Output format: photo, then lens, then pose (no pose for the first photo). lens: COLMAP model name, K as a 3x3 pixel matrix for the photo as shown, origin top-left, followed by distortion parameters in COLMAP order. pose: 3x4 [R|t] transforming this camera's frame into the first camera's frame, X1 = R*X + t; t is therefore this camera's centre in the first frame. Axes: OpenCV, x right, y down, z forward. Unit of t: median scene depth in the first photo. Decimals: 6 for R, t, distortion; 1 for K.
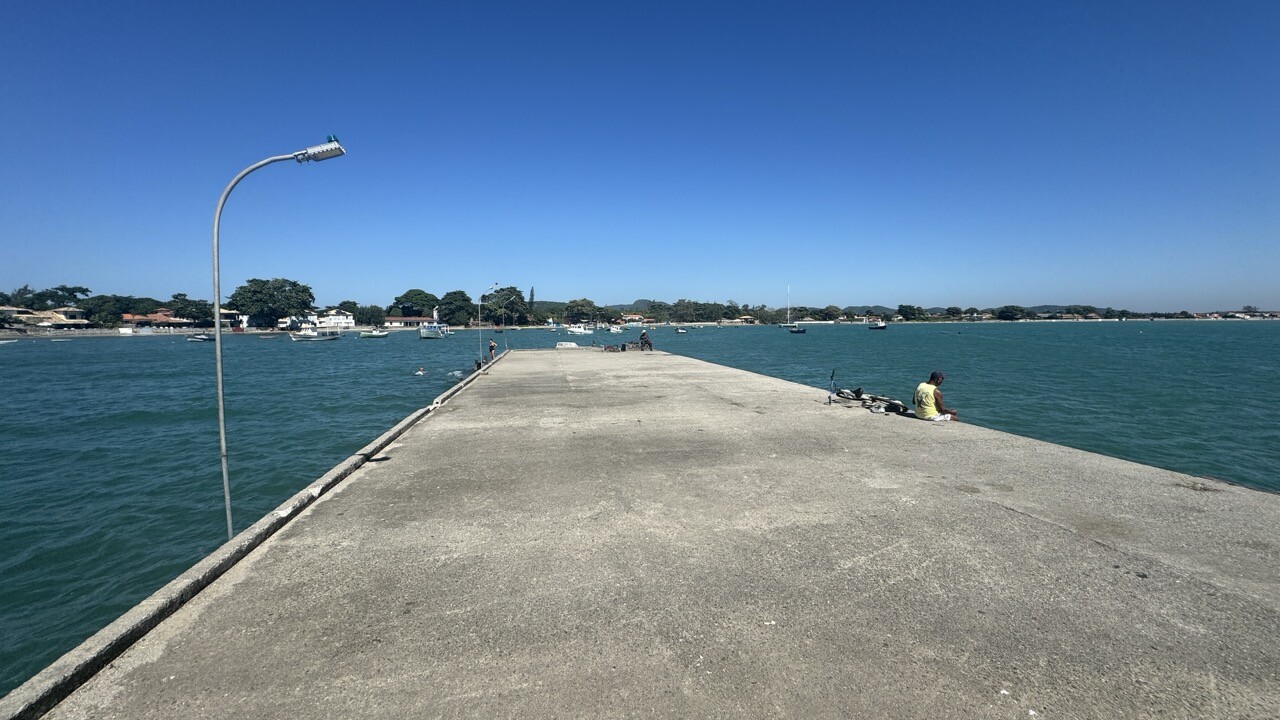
lens RADIAL K [[509.1, 0, 638.5], [0, 509.1, 356.3], [0, 0, 1]] dist [-0.003872, 0.001177]
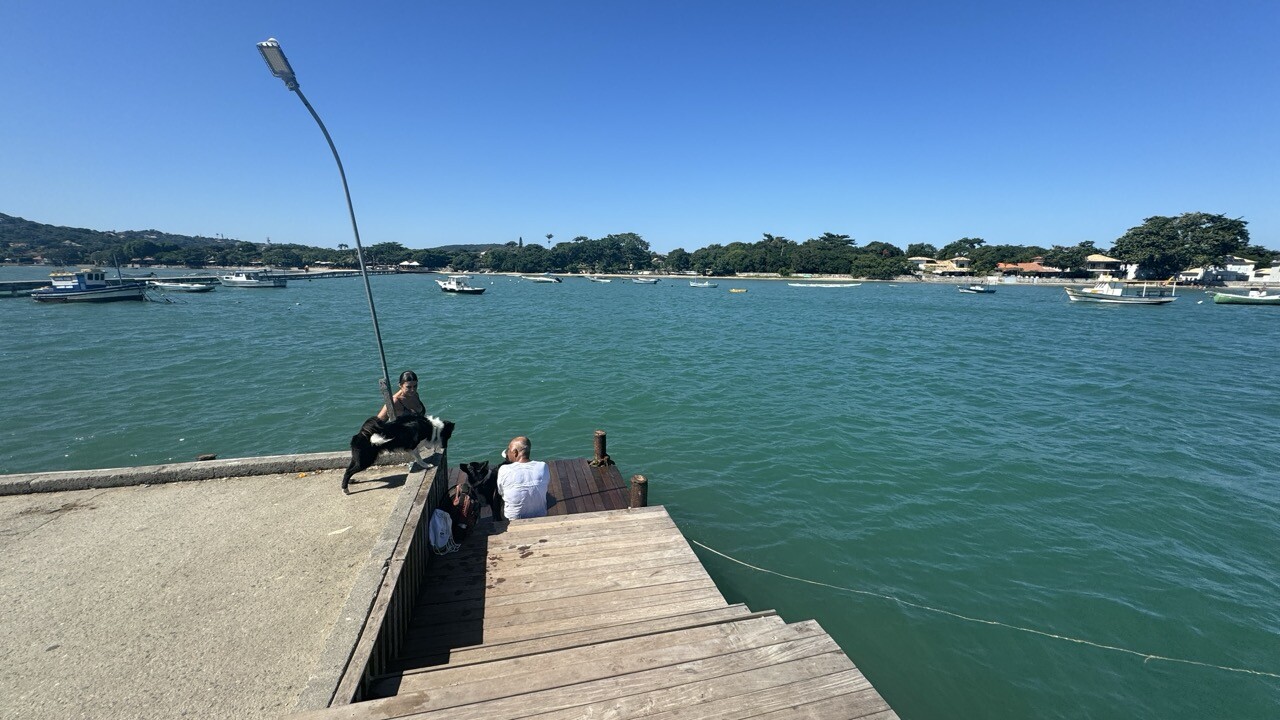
lens RADIAL K [[509.1, 0, 633.6], [0, 509.1, 361.2], [0, 0, 1]] dist [-0.003872, 0.001177]
pose [[0.066044, 0.186127, -0.980304, -0.005320], [-0.081066, 0.980202, 0.180646, -0.007027], [0.994518, 0.067539, 0.079825, 0.098309]]
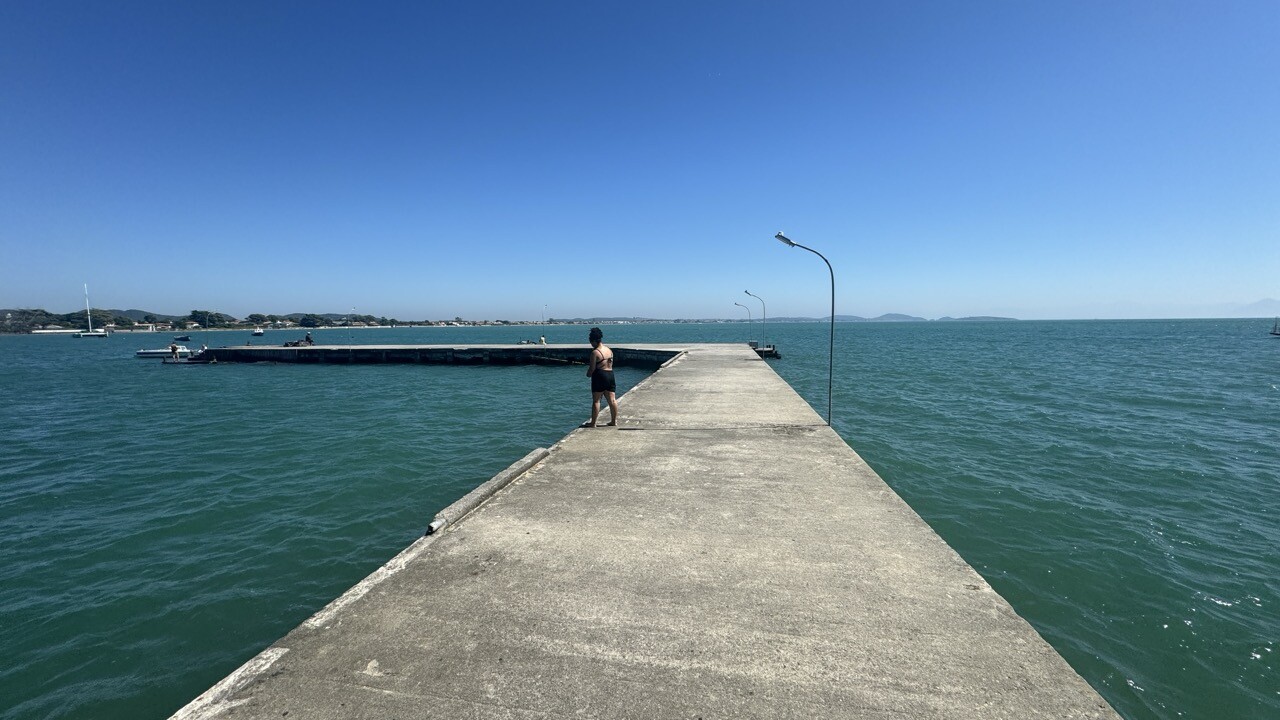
lens RADIAL K [[509.1, 0, 638.7], [0, 509.1, 359.3], [0, 0, 1]] dist [-0.003872, 0.001177]
pose [[0.340137, -0.062695, 0.938284, -0.099927], [0.070879, 0.996646, 0.040901, 0.003728], [-0.937701, 0.052593, 0.343440, -0.039176]]
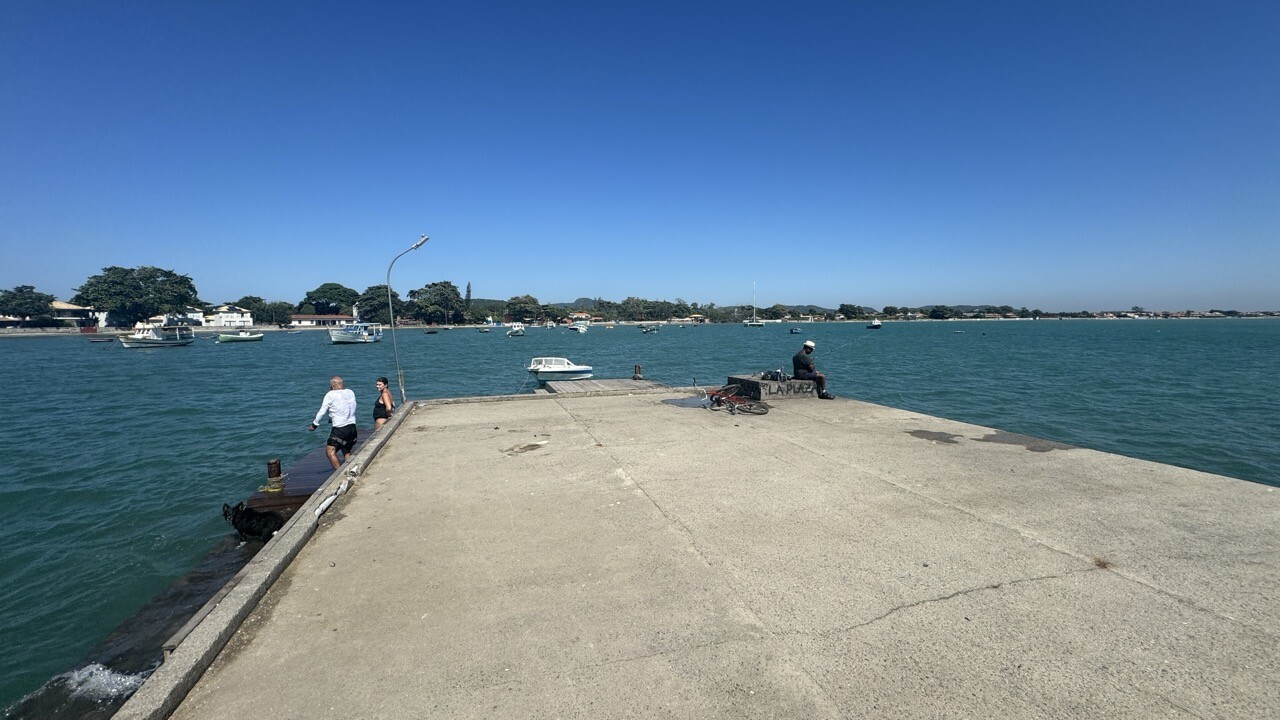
lens RADIAL K [[509.1, 0, 638.6], [0, 509.1, 355.0], [0, 0, 1]] dist [-0.003872, 0.001177]
pose [[0.993299, -0.007276, 0.115341, -0.014126], [0.007290, 0.999973, 0.000299, -0.004150], [-0.115340, 0.000544, 0.993326, 0.063597]]
